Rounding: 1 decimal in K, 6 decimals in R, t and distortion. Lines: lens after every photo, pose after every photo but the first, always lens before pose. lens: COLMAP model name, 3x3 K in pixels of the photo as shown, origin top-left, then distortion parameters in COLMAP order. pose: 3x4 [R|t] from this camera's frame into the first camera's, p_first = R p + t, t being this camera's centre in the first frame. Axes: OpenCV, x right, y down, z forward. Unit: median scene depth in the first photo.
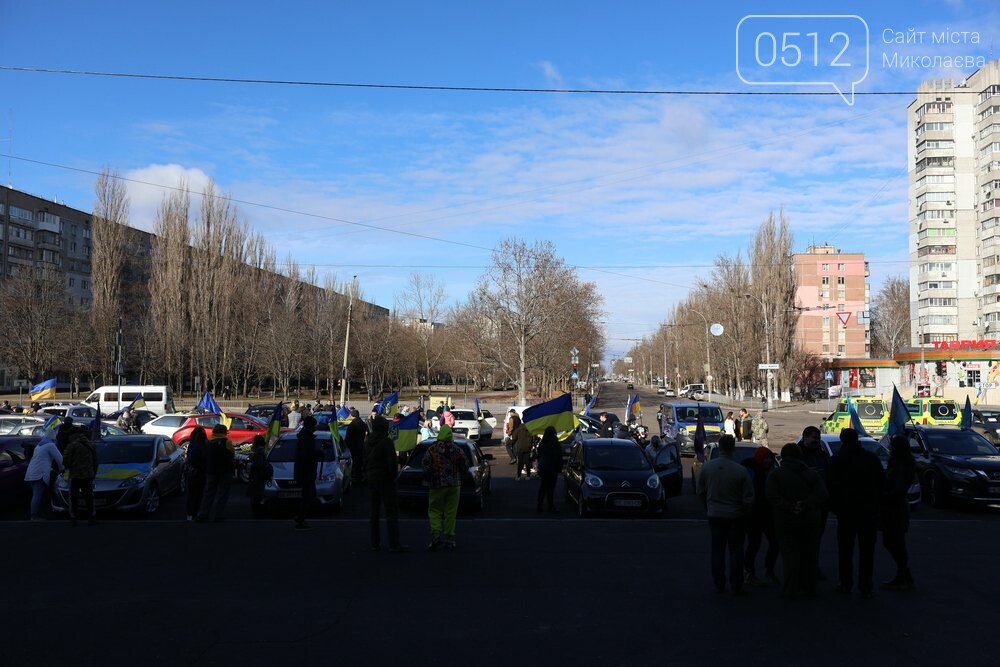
lens RADIAL K [[855.6, 0, 500.0], [0, 855.6, 333.5], [0, 0, 1]] dist [0.011789, 0.005651]
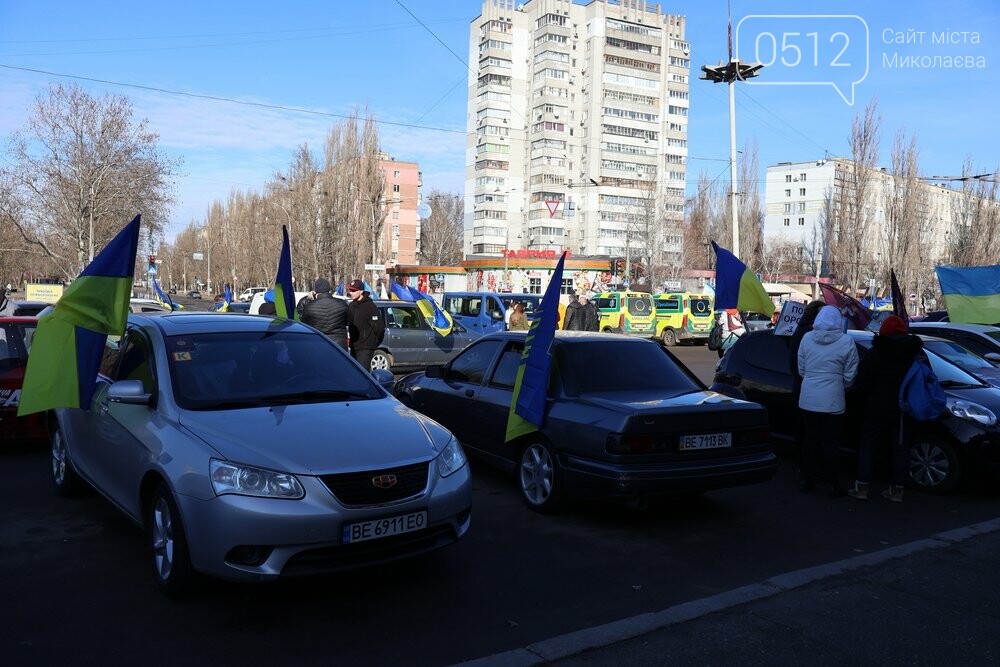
lens RADIAL K [[846.5, 0, 500.0], [0, 846.5, 333.5], [0, 0, 1]] dist [-0.006775, 0.000901]
pose [[0.840691, -0.008427, 0.541449, -0.049954], [-0.048961, 0.994601, 0.091500, 0.013635], [-0.539297, -0.103433, 0.835740, 0.104459]]
